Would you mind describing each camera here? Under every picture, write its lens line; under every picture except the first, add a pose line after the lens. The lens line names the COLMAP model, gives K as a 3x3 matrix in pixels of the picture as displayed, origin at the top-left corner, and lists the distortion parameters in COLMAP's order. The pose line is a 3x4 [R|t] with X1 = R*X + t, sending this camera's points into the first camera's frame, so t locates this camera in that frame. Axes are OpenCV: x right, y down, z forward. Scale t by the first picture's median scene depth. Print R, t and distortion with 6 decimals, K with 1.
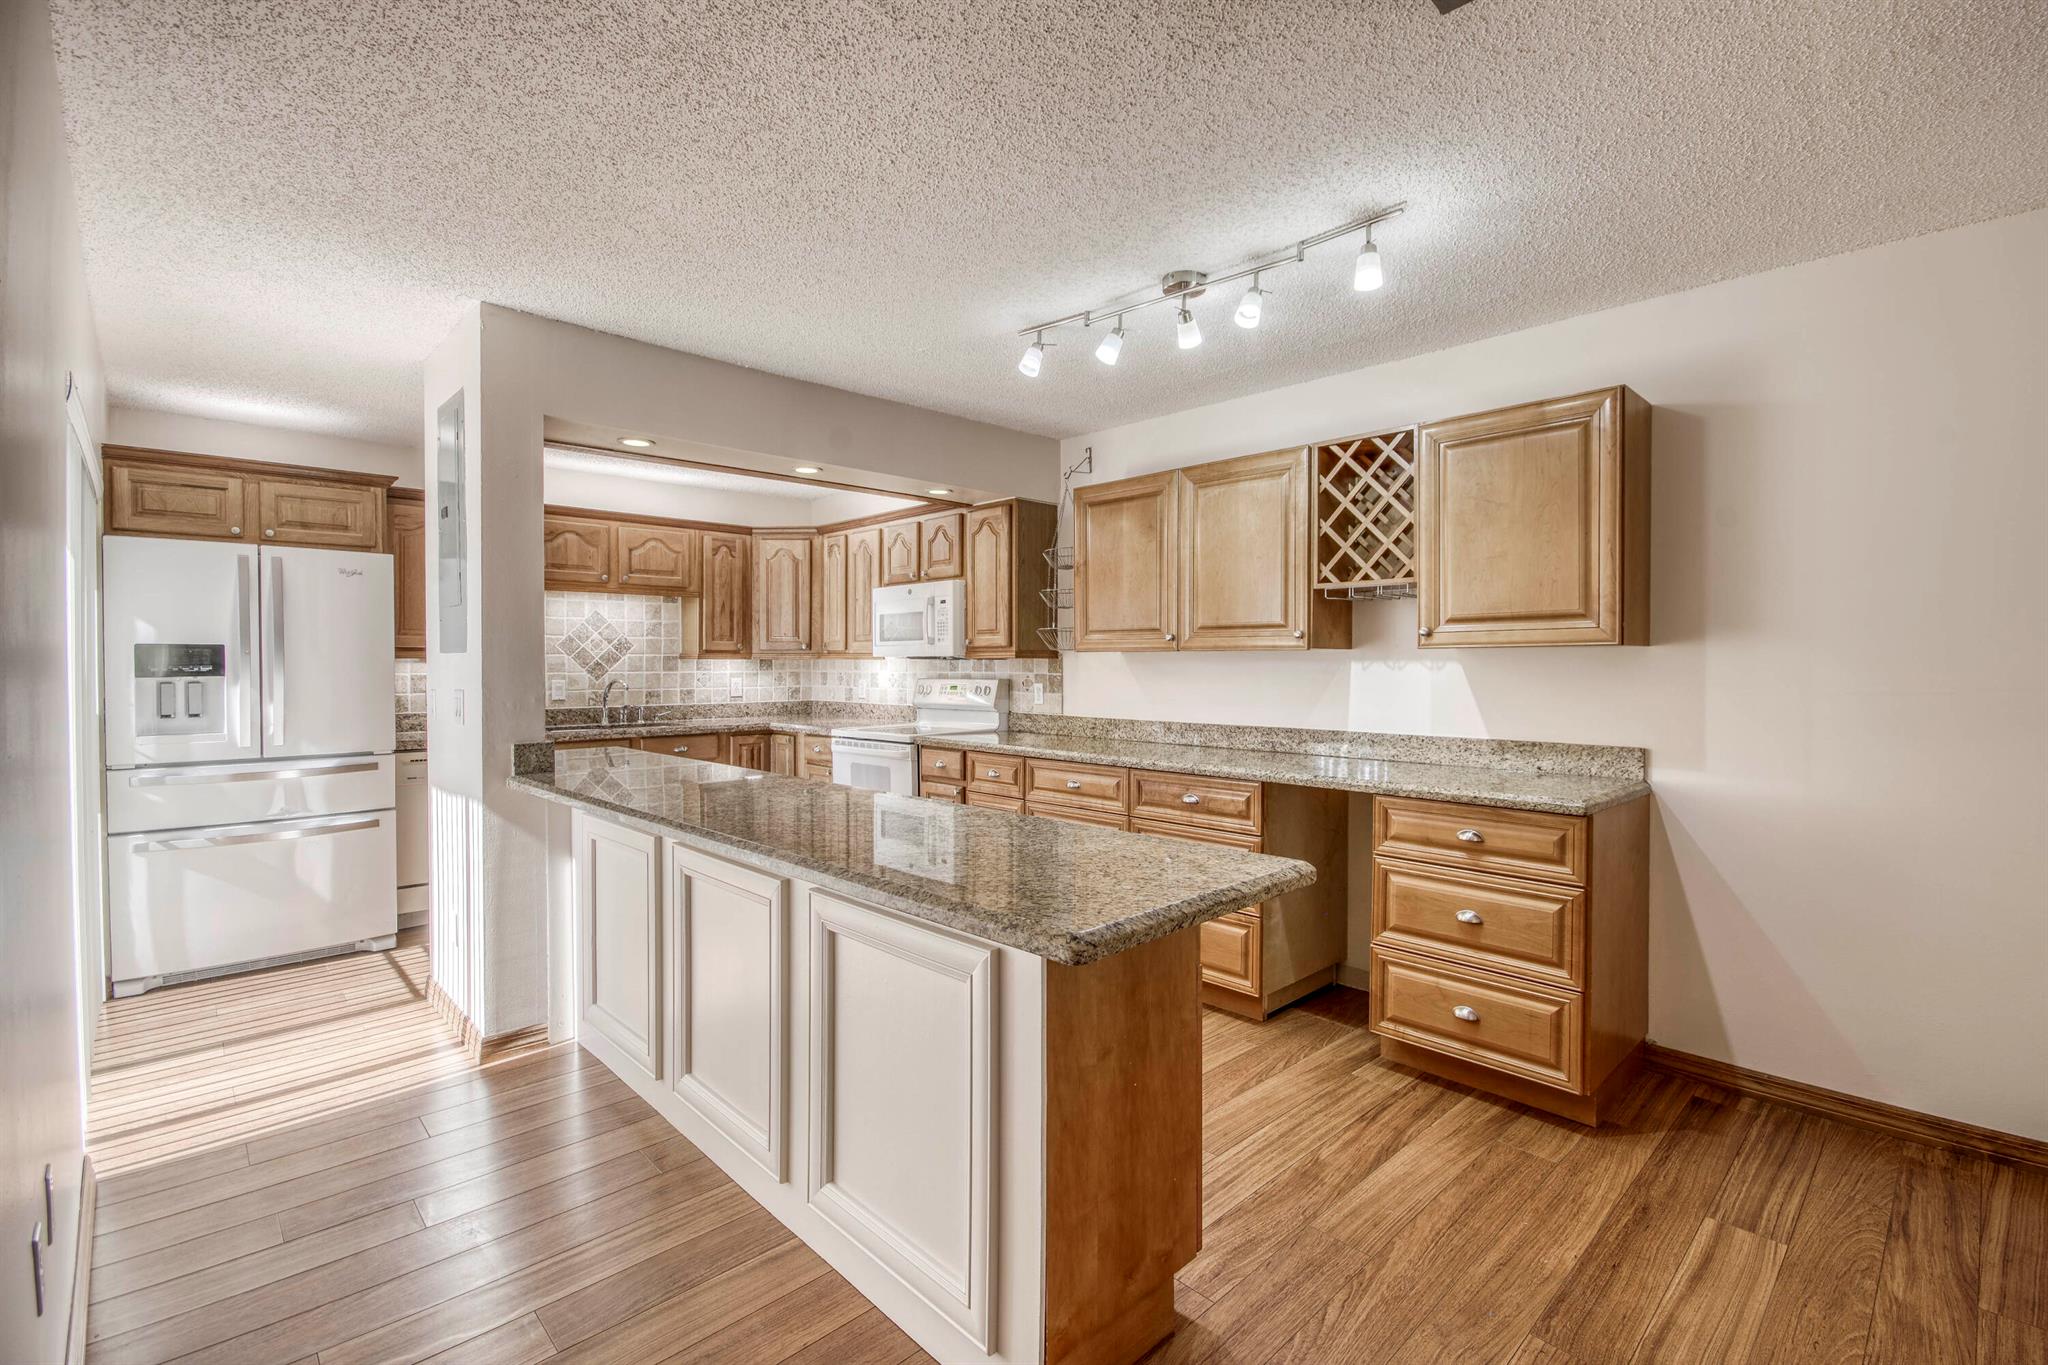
lens RADIAL K [[913.7, 0, 1073.8], [0, 913.7, 681.8], [0, 0, 1]] dist [0.000200, -0.000246]
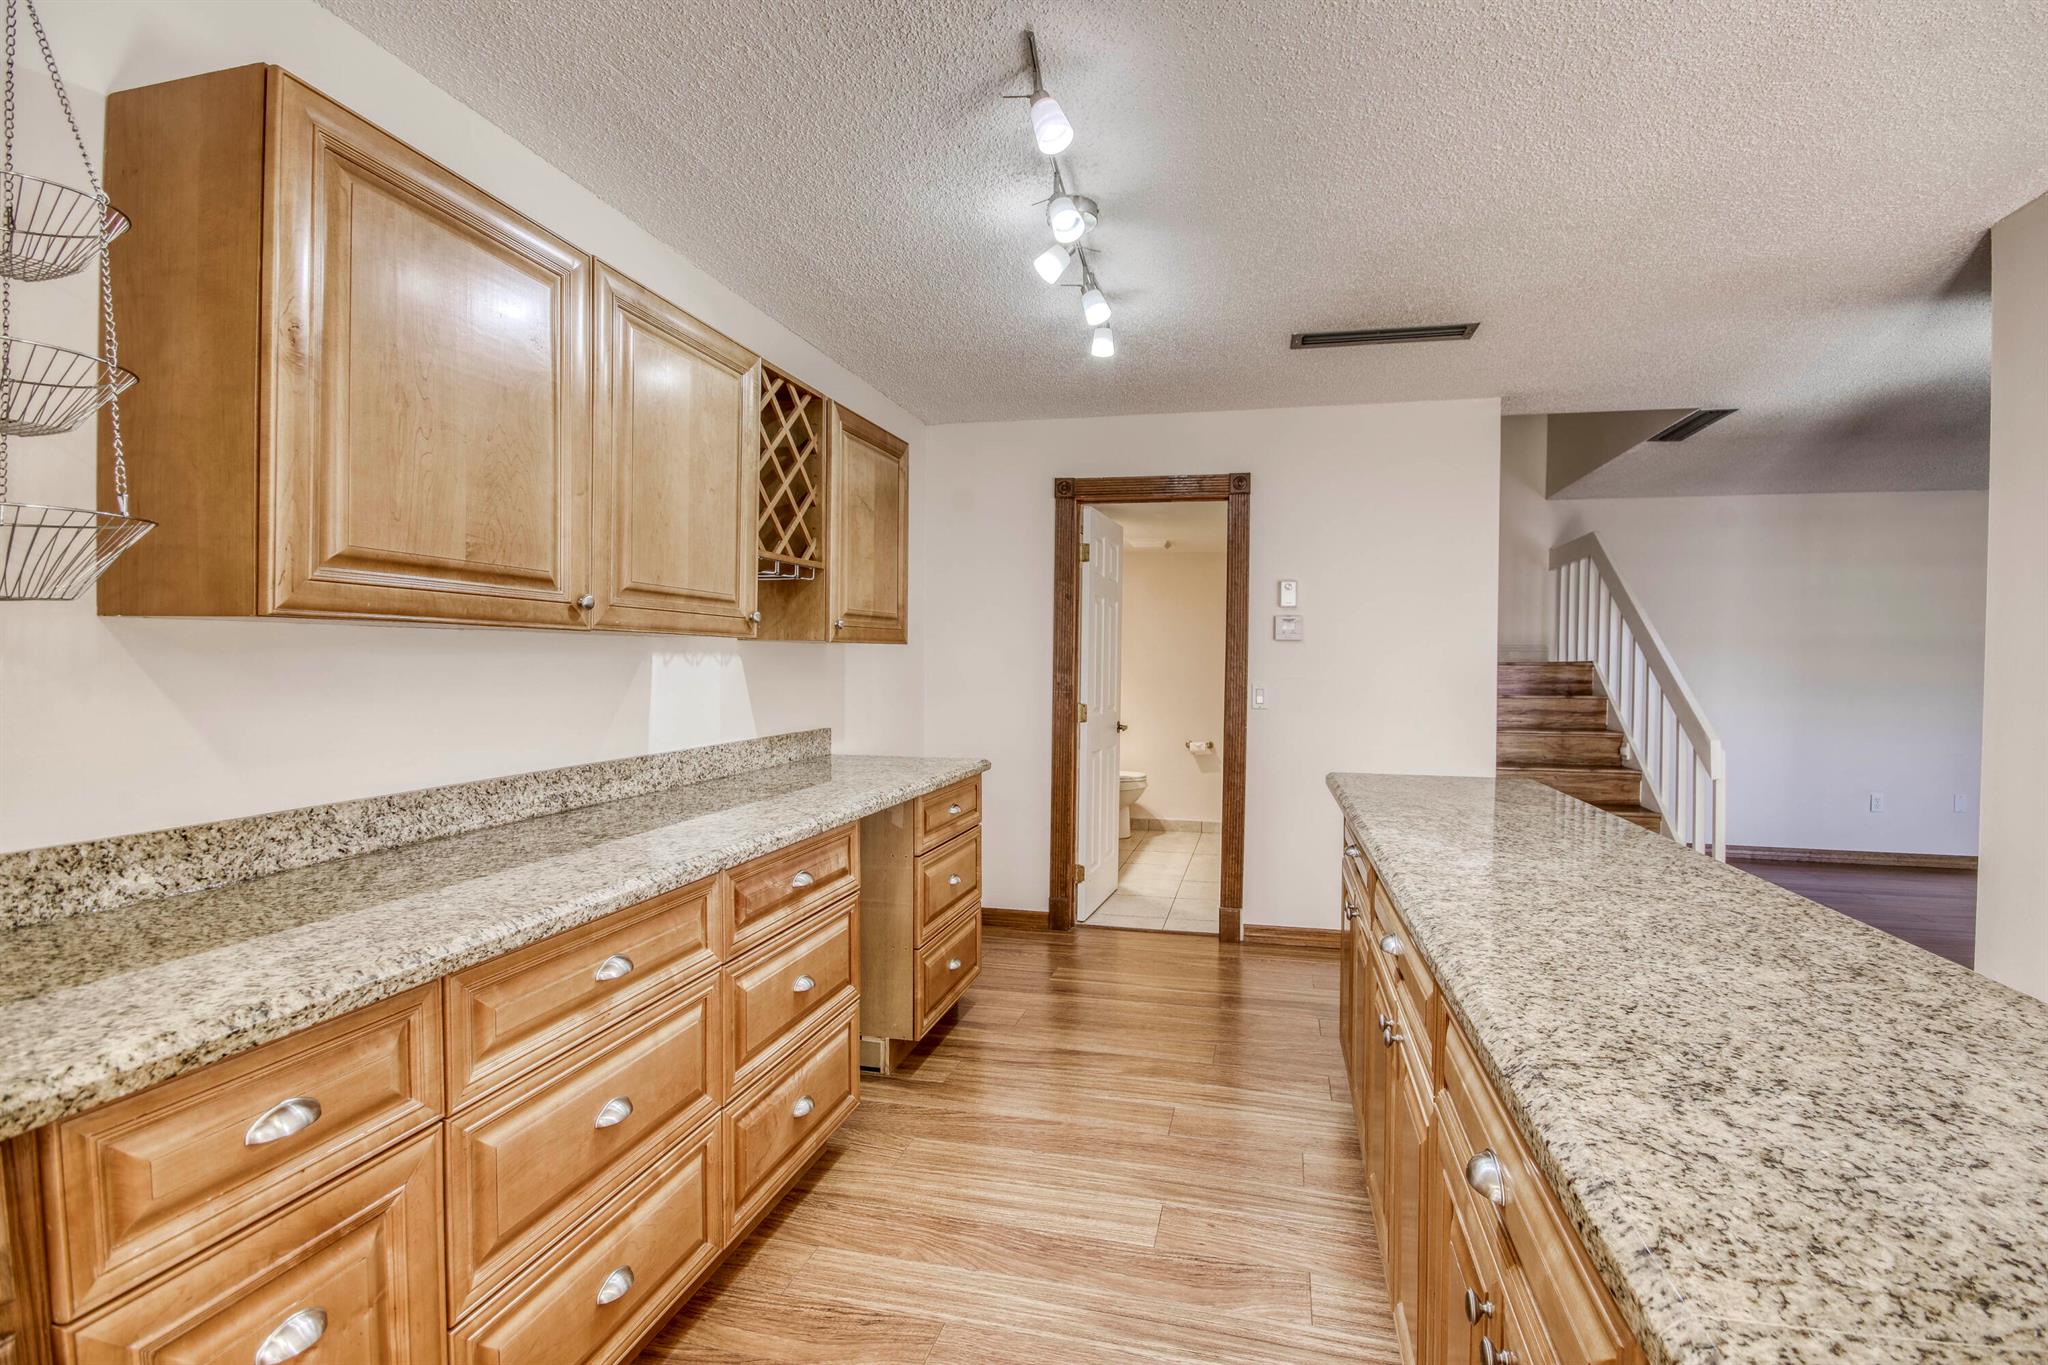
lens RADIAL K [[908.6, 0, 1069.0], [0, 908.6, 678.5], [0, 0, 1]] dist [-0.000344, -0.000672]
pose [[-0.536768, -0.019686, 0.843500, -0.288267], [0.009953, 0.999510, 0.029661, -0.013111], [-0.843671, 0.024316, -0.536310, 0.706910]]
